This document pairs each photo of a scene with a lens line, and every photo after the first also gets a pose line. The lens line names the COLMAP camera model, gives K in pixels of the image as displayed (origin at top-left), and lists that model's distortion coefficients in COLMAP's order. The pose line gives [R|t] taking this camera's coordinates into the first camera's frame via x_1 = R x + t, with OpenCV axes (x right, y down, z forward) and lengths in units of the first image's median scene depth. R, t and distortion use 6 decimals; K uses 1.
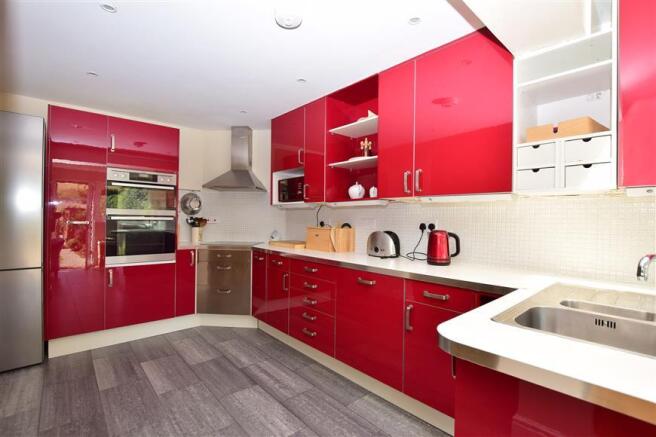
lens RADIAL K [[309.6, 0, 326.9], [0, 309.6, 217.2], [0, 0, 1]] dist [-0.004728, -0.000302]
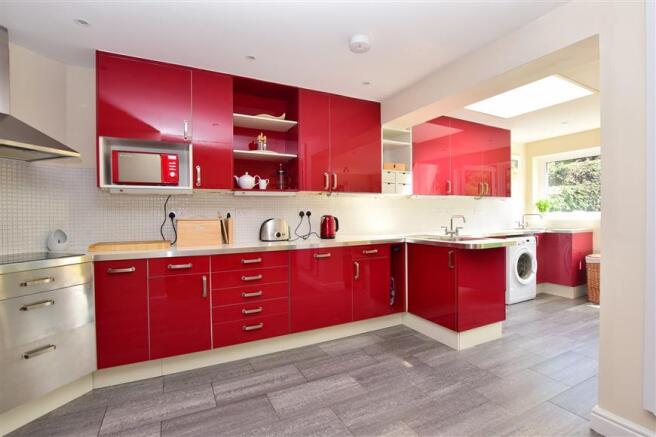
lens RADIAL K [[309.6, 0, 326.3], [0, 309.6, 216.4], [0, 0, 1]] dist [-0.004728, -0.000302]
pose [[0.254447, -0.017962, 0.966920, -0.967558], [0.013902, 0.999792, 0.014915, 0.022968], [-0.966987, 0.009647, 0.254644, 0.571973]]
